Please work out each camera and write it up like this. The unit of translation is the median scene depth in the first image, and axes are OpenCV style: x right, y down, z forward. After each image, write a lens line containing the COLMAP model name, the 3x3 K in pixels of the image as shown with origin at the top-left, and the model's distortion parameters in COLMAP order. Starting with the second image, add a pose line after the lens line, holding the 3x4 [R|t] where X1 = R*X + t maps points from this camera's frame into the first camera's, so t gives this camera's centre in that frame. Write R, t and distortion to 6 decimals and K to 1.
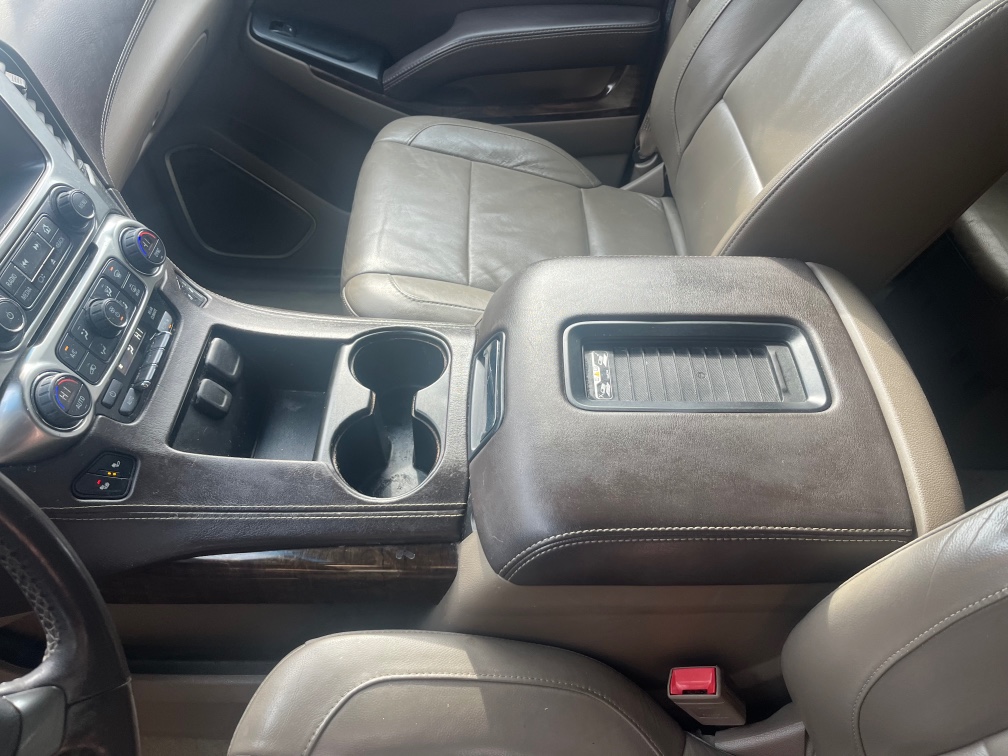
lens RADIAL K [[760.7, 0, 513.7], [0, 760.7, 369.7], [0, 0, 1]] dist [0.069263, -0.115172]
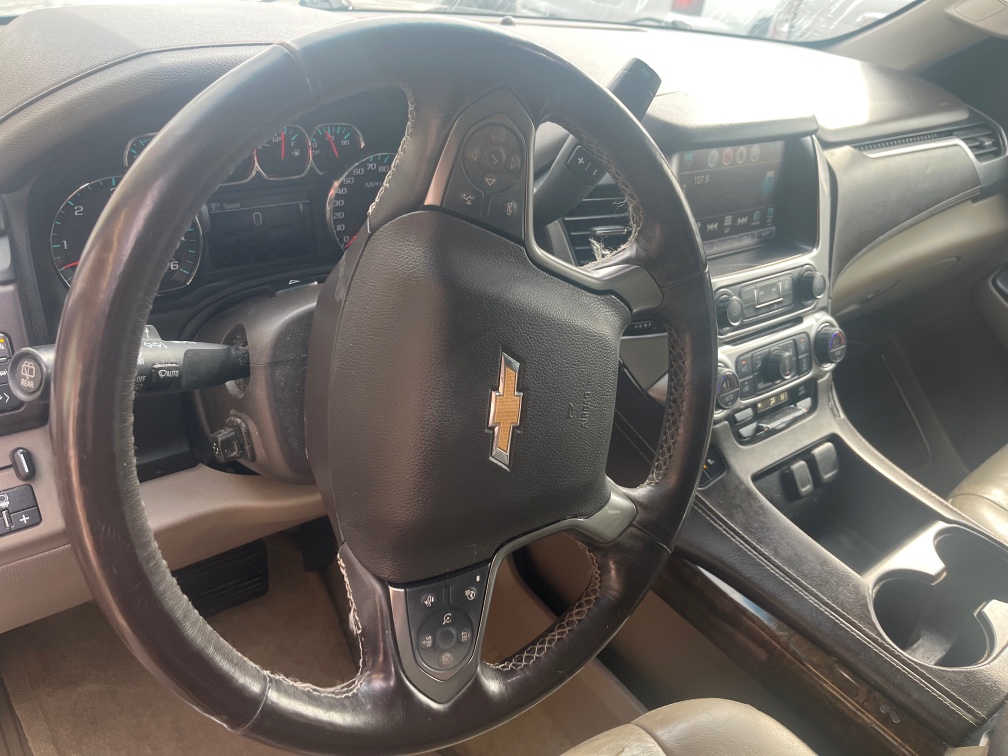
lens RADIAL K [[760.7, 0, 513.7], [0, 760.7, 369.7], [0, 0, 1]] dist [0.069263, -0.115172]
pose [[0.608837, 0.457050, -0.648400, -0.010256], [-0.642628, 0.763389, -0.065313, 0.262556], [0.465130, 0.456445, 0.758493, -0.074591]]
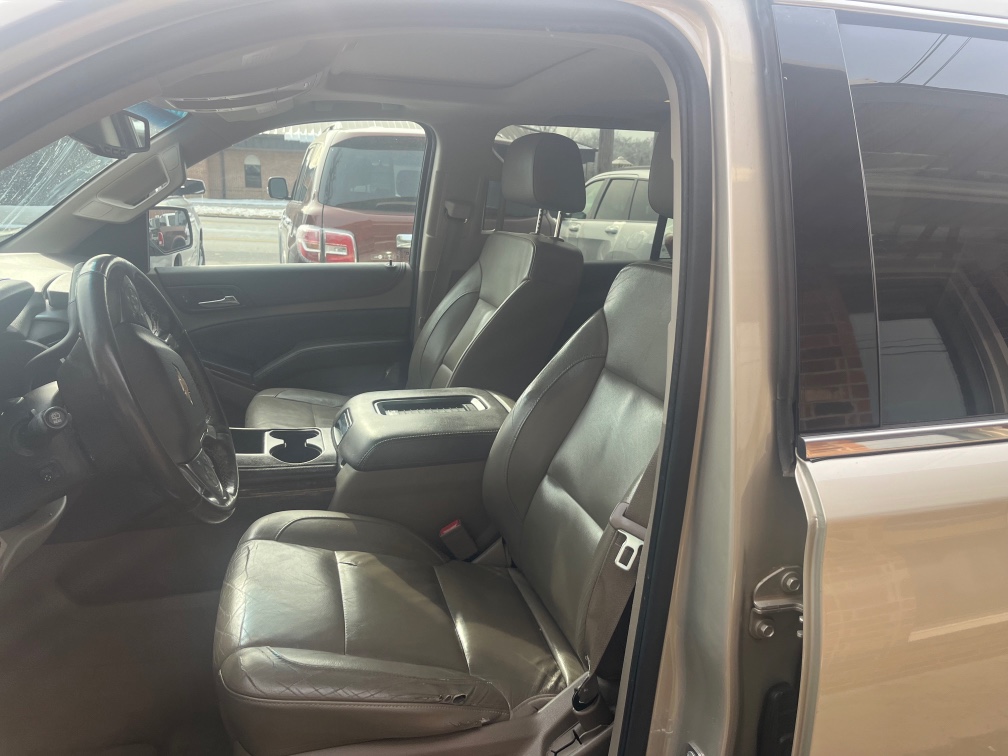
lens RADIAL K [[760.7, 0, 513.7], [0, 760.7, 369.7], [0, 0, 1]] dist [0.069263, -0.115172]
pose [[0.956847, -0.040259, 0.287790, -0.195048], [0.188641, 0.839372, -0.509773, 1.143919], [-0.221040, 0.542064, 0.810745, -1.030531]]
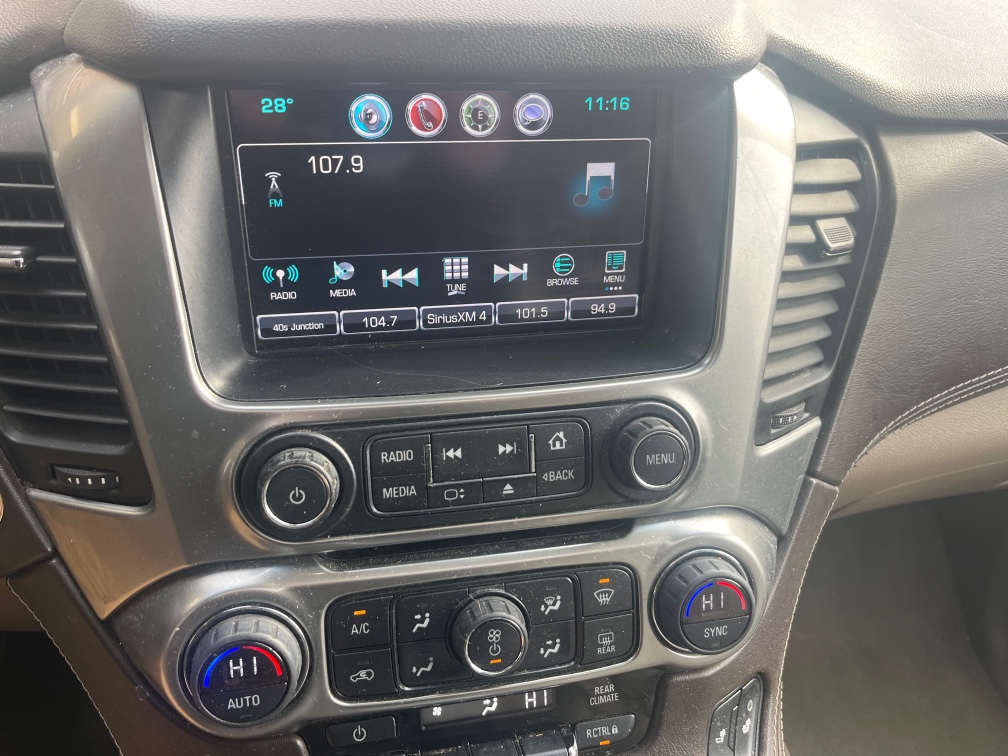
lens RADIAL K [[760.7, 0, 513.7], [0, 760.7, 369.7], [0, 0, 1]] dist [0.069263, -0.115172]
pose [[0.188092, 0.531647, -0.825817, -0.209543], [-0.733689, 0.635037, 0.241717, -0.288119], [0.652933, 0.560428, 0.509509, 0.645542]]
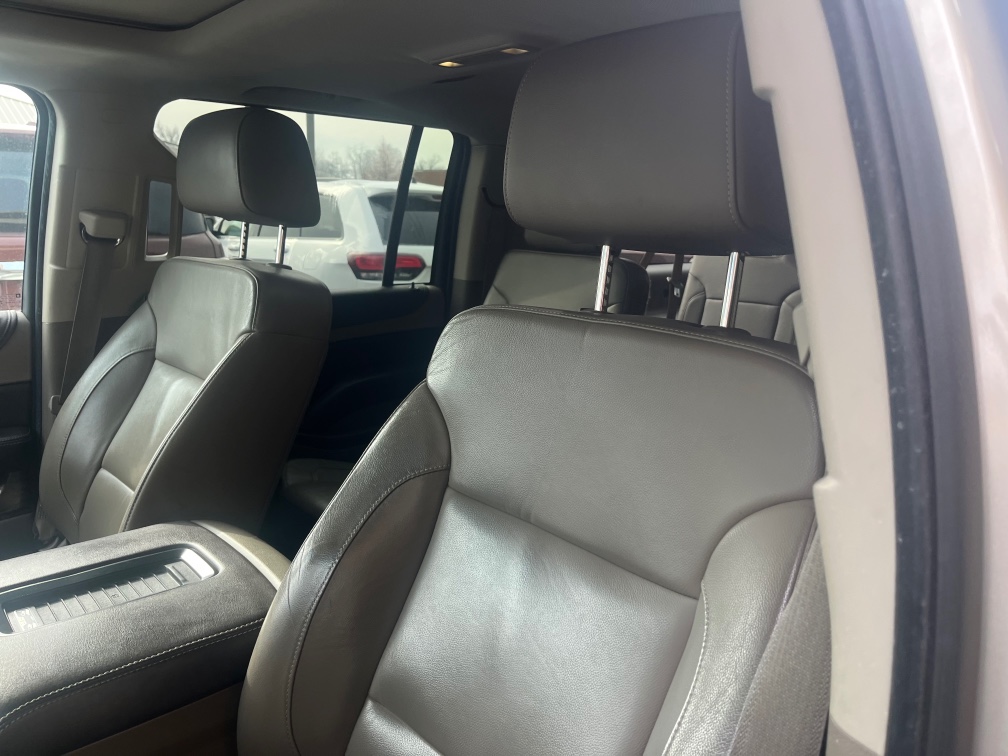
lens RADIAL K [[760.7, 0, 513.7], [0, 760.7, 369.7], [0, 0, 1]] dist [0.069263, -0.115172]
pose [[0.739932, -0.117272, 0.662381, -0.060621], [0.468388, 0.796580, -0.382195, 0.475390], [-0.482819, 0.593049, 0.644344, -0.332535]]
